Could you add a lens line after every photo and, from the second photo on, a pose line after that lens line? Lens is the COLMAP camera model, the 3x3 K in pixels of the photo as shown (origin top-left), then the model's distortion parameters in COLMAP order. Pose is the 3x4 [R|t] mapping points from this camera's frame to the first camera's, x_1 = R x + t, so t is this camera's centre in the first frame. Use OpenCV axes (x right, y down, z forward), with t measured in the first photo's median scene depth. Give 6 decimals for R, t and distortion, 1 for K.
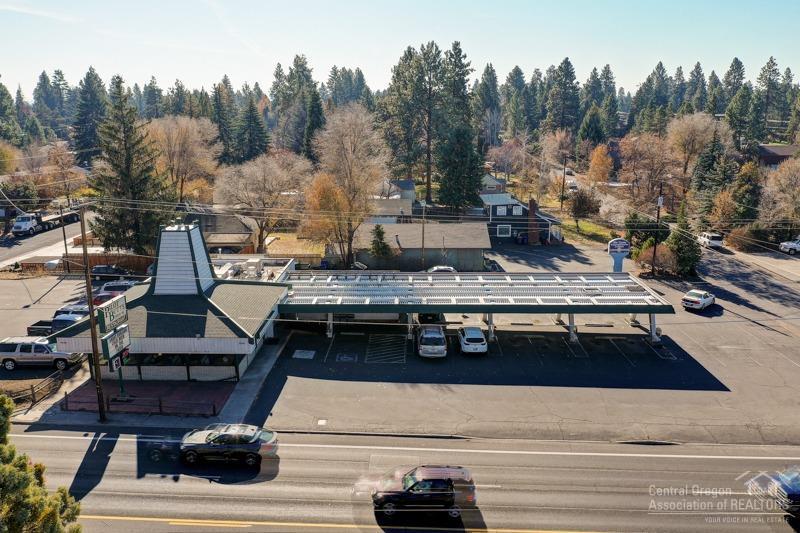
lens RADIAL K [[627.4, 0, 400.0], [0, 627.4, 266.5], [0, 0, 1]] dist [-0.004296, -0.002756]
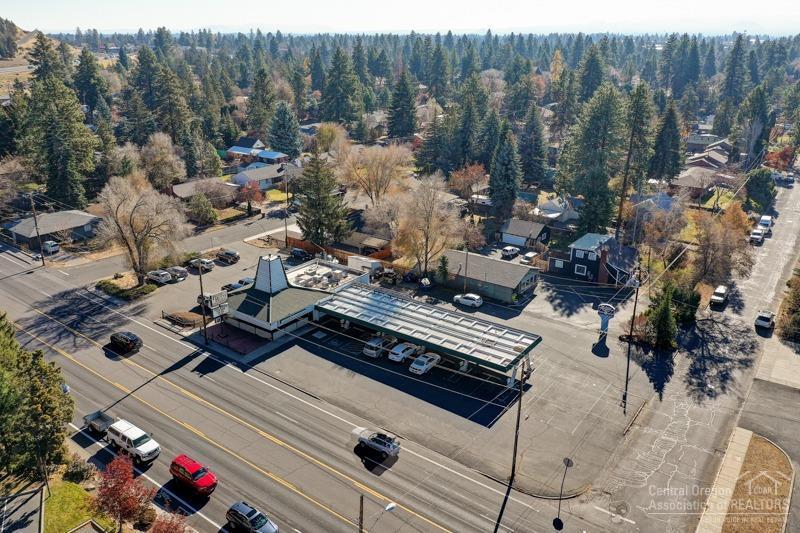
lens RADIAL K [[609.5, 0, 400.0], [0, 609.5, 266.5], [0, 0, 1]] dist [0.003054, 0.001284]
pose [[0.828909, 0.201784, -0.521722, 0.964113], [-0.145762, 0.978366, 0.146811, -0.365033], [0.540059, -0.045646, 0.840388, -0.383299]]
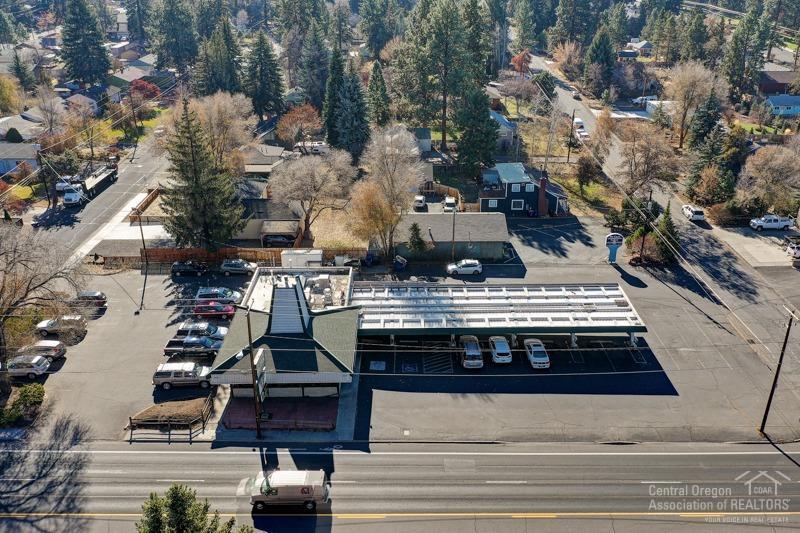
lens RADIAL K [[675.5, 0, 431.2], [0, 675.5, 265.2], [0, 0, 1]] dist [0.003666, -0.004698]
pose [[0.998184, -0.013572, 0.058682, -0.123263], [0.001906, 0.980909, 0.194458, -0.365856], [-0.060201, -0.193994, 0.979154, -0.405330]]
